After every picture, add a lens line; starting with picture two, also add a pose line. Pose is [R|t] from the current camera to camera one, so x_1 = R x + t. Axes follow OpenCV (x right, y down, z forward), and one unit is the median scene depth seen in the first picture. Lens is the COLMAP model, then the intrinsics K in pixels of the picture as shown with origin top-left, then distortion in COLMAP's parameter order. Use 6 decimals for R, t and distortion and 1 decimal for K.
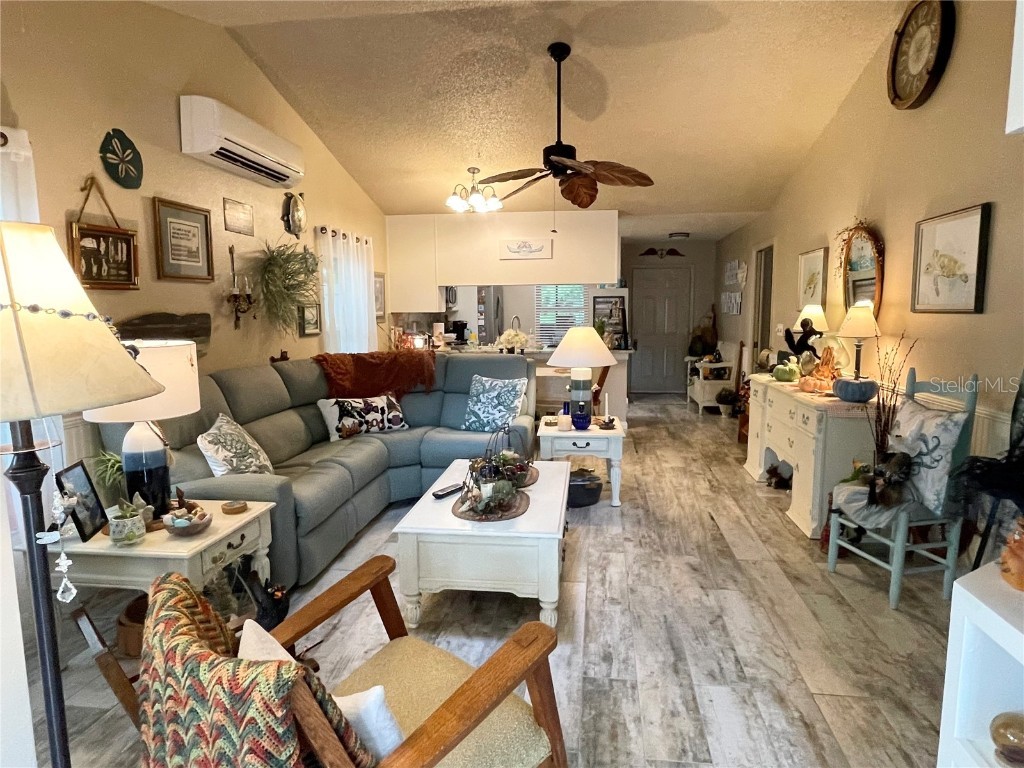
lens RADIAL K [[619.8, 0, 511.3], [0, 619.8, 382.5], [0, 0, 1]] dist [-0.001032, -0.000232]
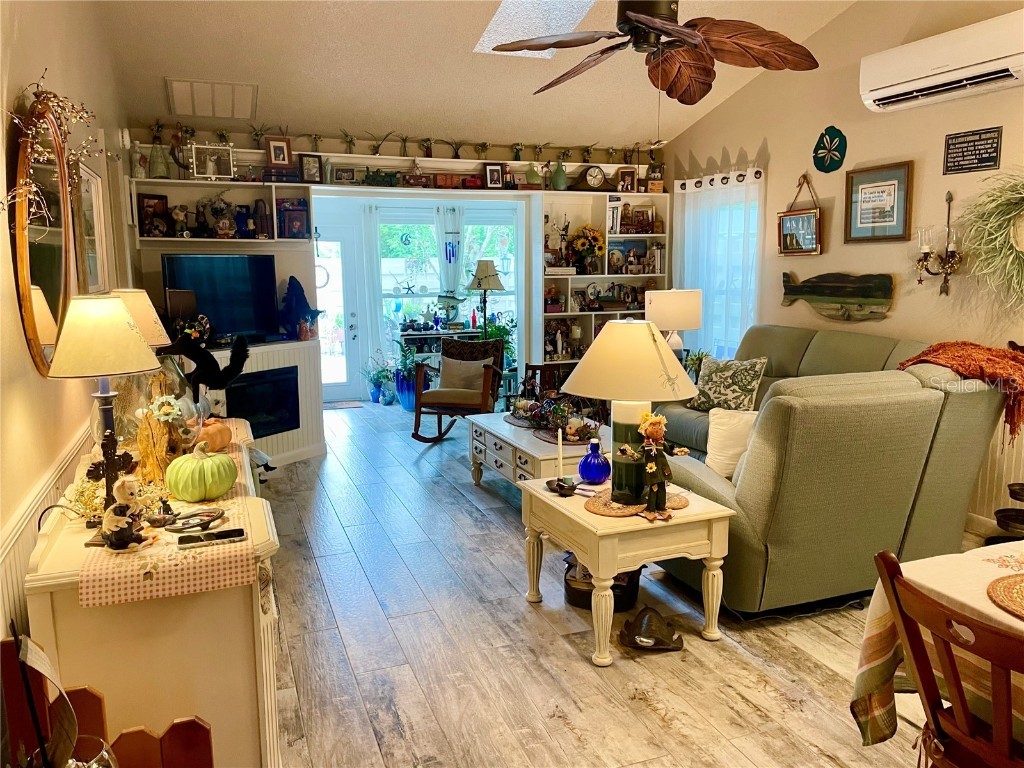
lens RADIAL K [[771.4, 0, 512.4], [0, 771.4, 383.0], [0, 0, 1]] dist [0.004717, 0.000795]
pose [[-0.876558, 0.087793, -0.473220, 0.657861], [-0.041170, 0.965941, 0.255465, -0.255886], [0.479531, 0.243412, -0.843090, 1.957139]]
